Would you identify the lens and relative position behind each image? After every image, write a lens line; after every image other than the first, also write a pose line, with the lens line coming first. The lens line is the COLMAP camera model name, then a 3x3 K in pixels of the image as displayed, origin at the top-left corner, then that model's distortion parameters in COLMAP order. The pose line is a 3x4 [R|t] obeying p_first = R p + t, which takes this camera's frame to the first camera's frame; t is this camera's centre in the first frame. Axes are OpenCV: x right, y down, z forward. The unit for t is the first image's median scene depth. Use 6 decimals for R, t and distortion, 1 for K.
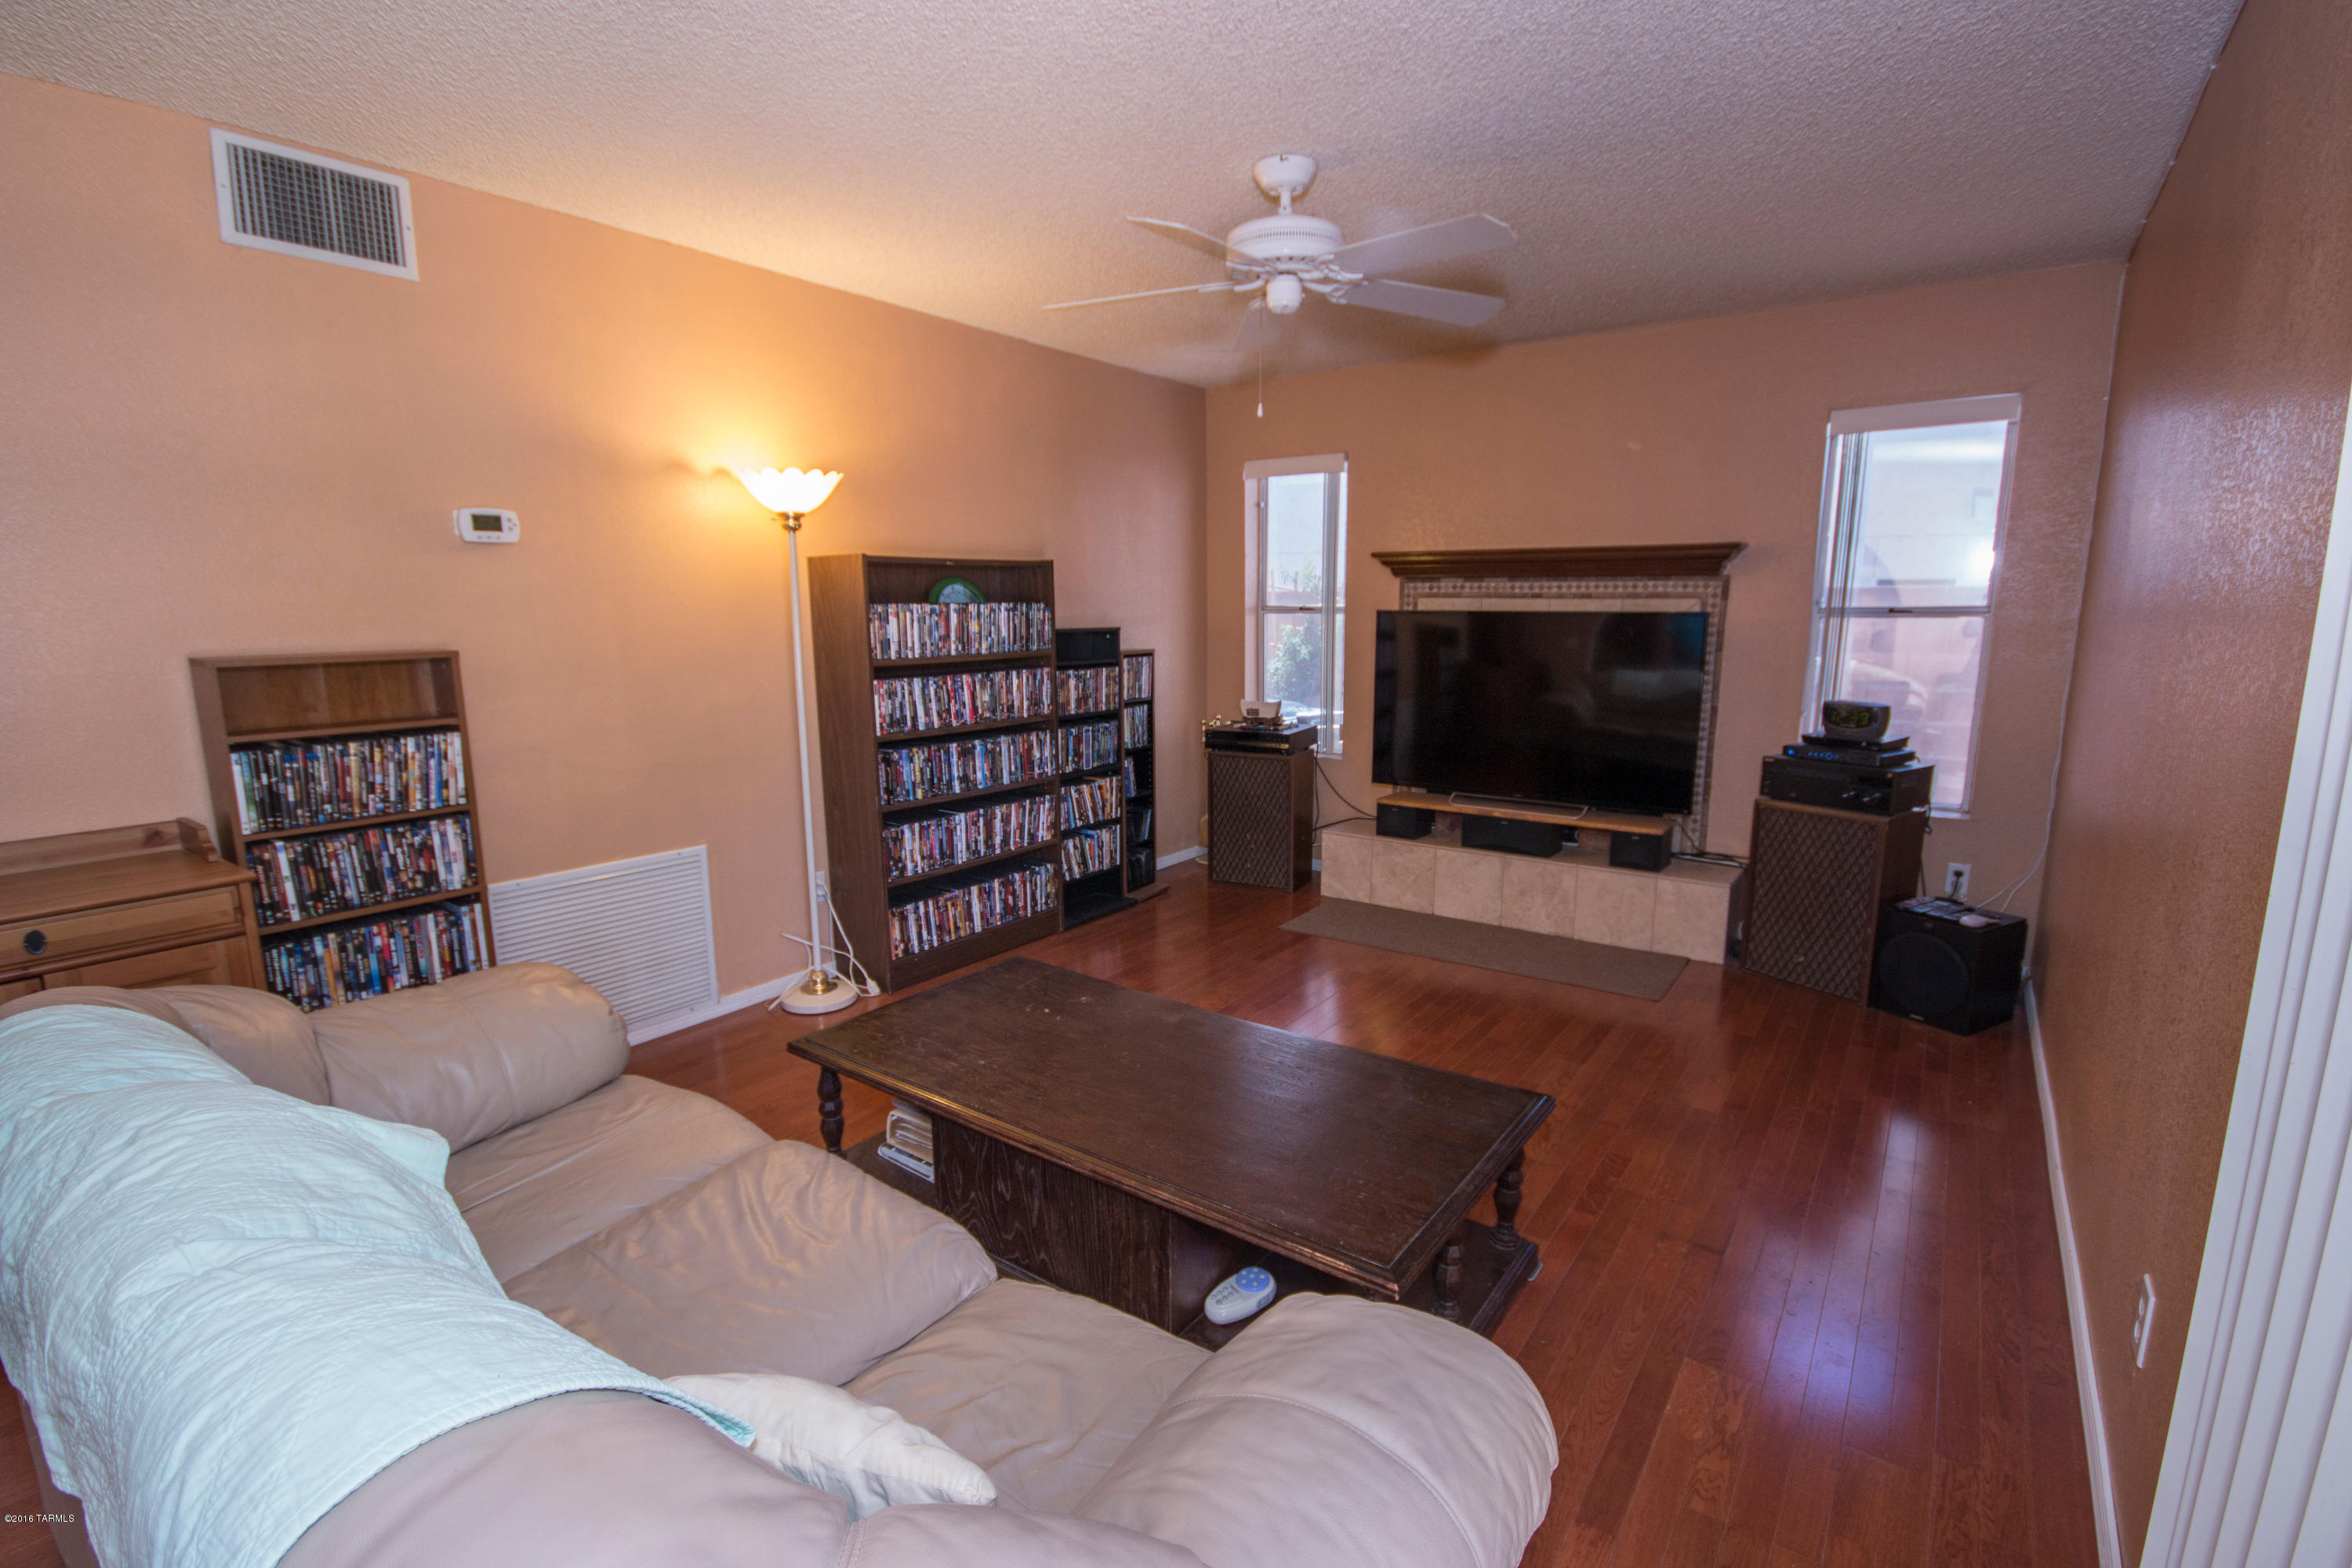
lens RADIAL K [[1075.9, 0, 1183.2], [0, 1075.9, 789.3], [0, 0, 1]] dist [0.000787, -0.008942]
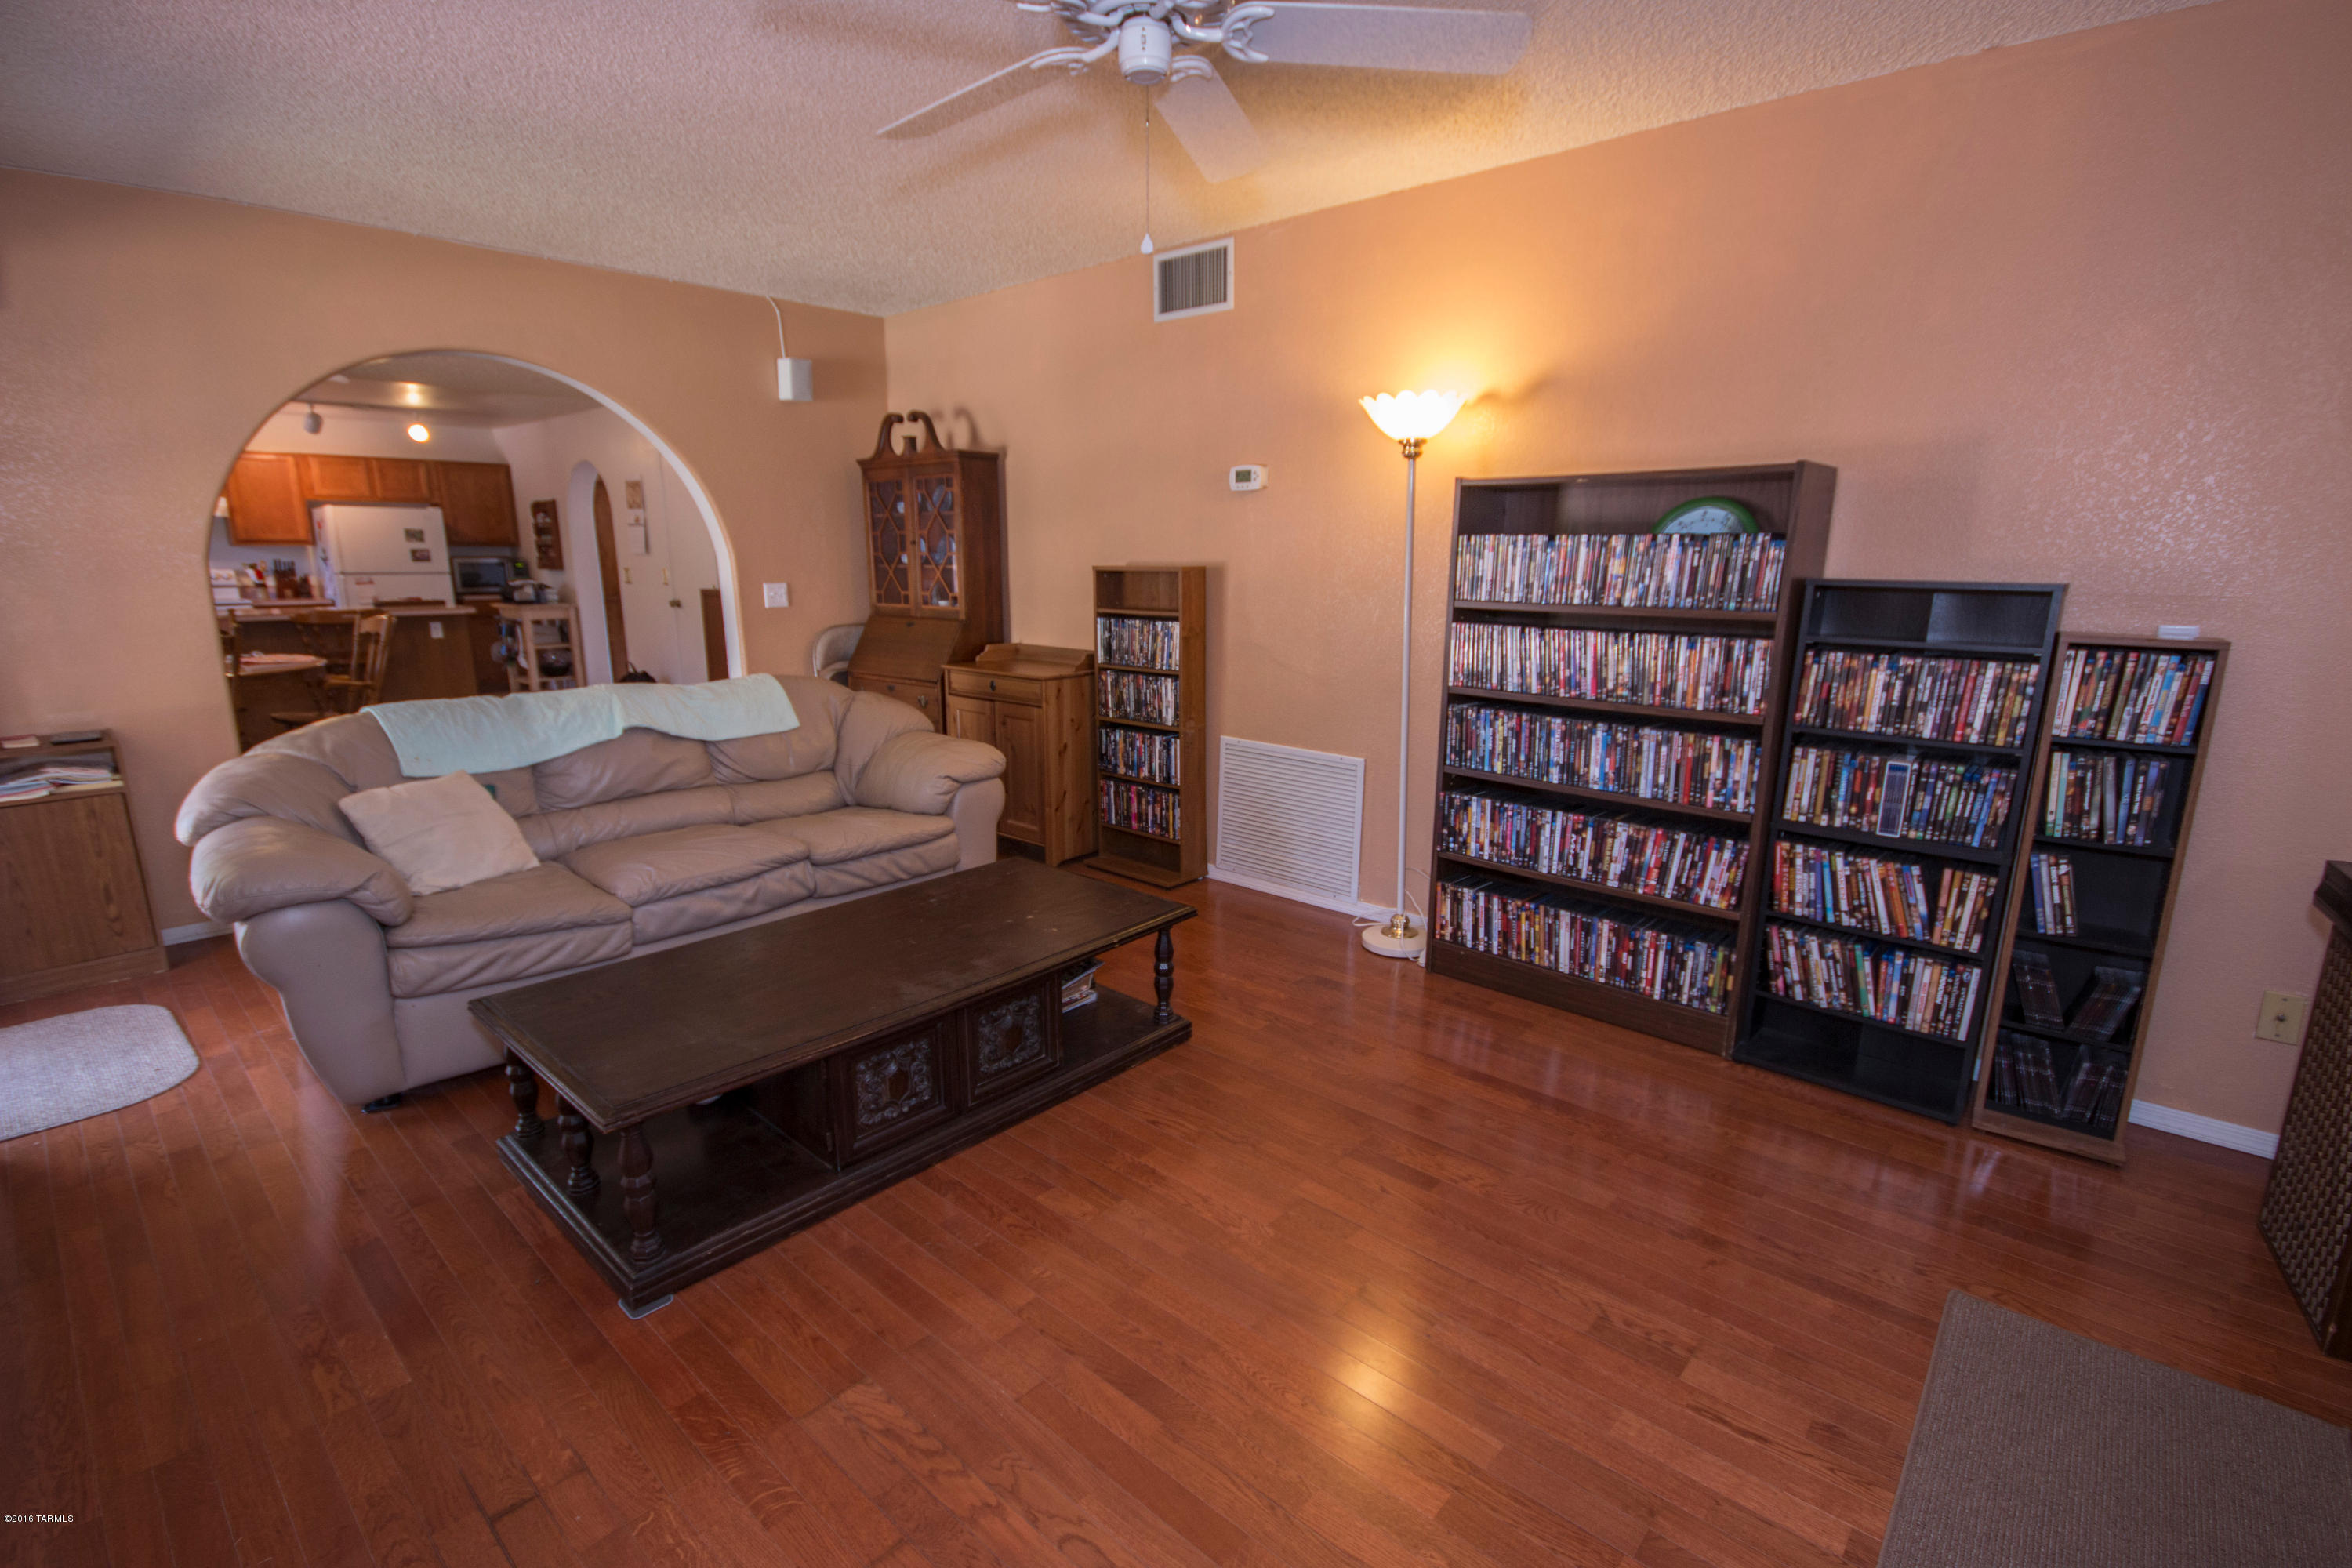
lens RADIAL K [[1075.9, 0, 1180.7], [0, 1075.9, 789.6], [0, 0, 1]] dist [0.000787, -0.008942]
pose [[-0.114186, 0.218237, -0.969192, 0.564342], [-0.176907, 0.955515, 0.236000, -0.125750], [0.977581, 0.198405, -0.070499, 0.786180]]
